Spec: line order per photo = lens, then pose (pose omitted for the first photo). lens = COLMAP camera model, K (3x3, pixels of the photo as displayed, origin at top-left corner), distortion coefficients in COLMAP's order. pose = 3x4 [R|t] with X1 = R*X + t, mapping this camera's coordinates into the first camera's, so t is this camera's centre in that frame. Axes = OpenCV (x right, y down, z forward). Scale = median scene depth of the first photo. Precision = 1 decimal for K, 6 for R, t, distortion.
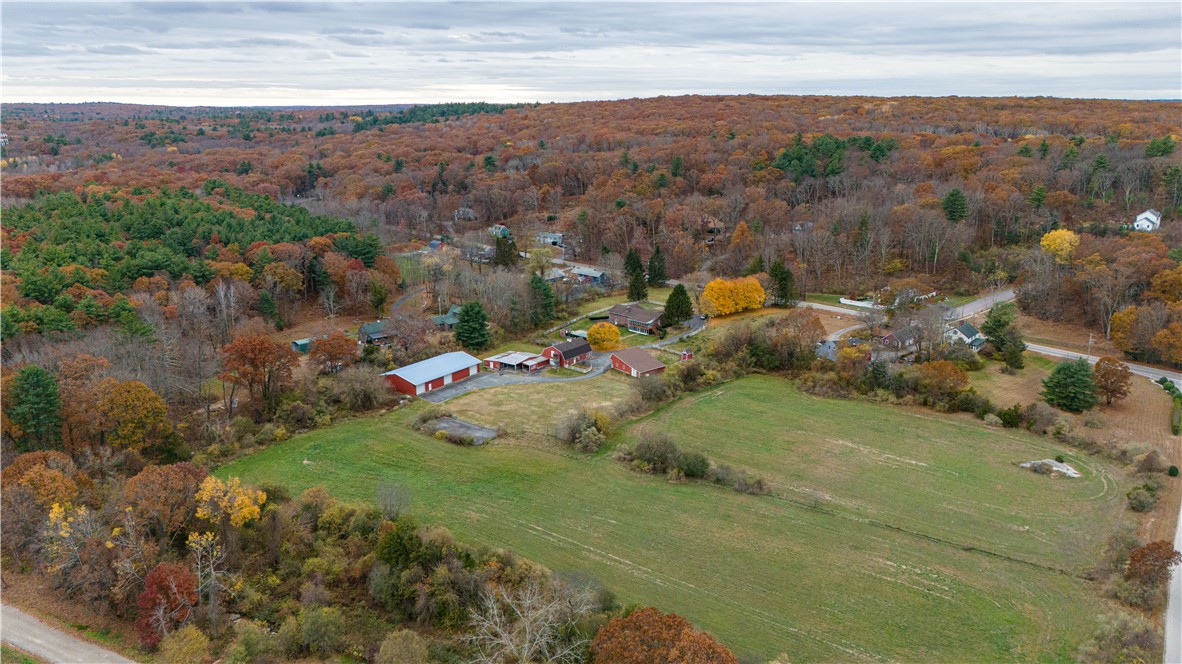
lens RADIAL K [[895.6, 0, 591.0], [0, 895.6, 332.0], [0, 0, 1]] dist [0.051656, -0.061013]
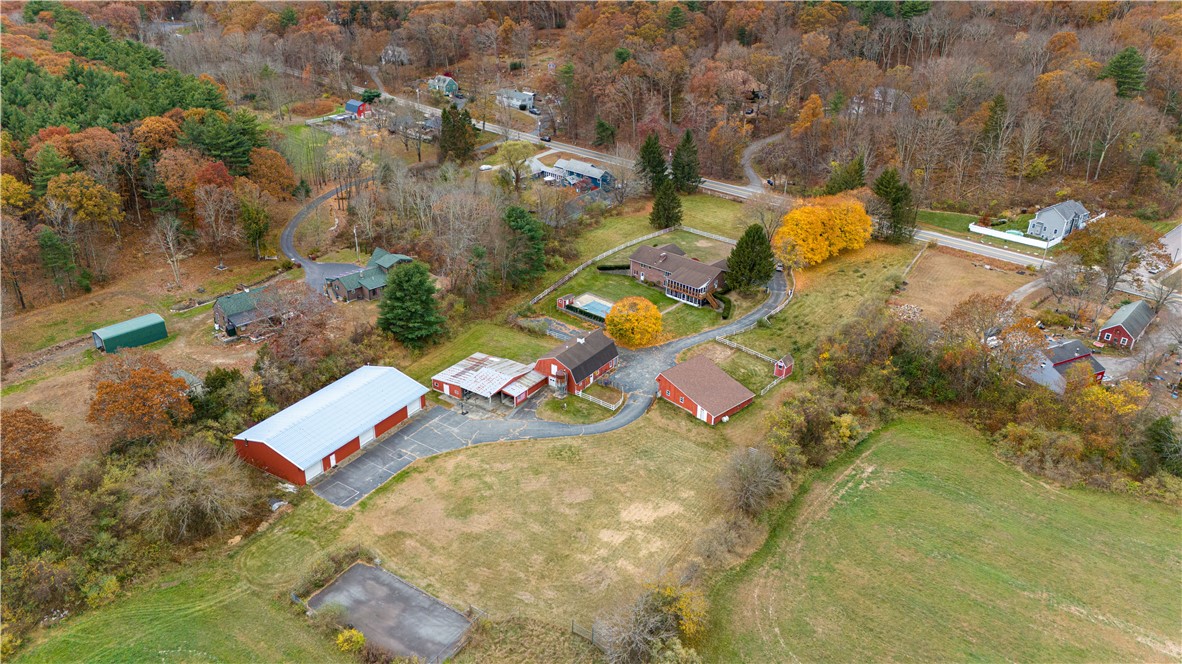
lens RADIAL K [[895.6, 0, 591.0], [0, 895.6, 332.0], [0, 0, 1]] dist [0.051656, -0.061013]
pose [[0.998104, -0.004902, 0.061356, -0.046445], [-0.007319, 0.980298, 0.197390, -0.096010], [-0.061115, -0.197464, 0.978403, 0.382576]]
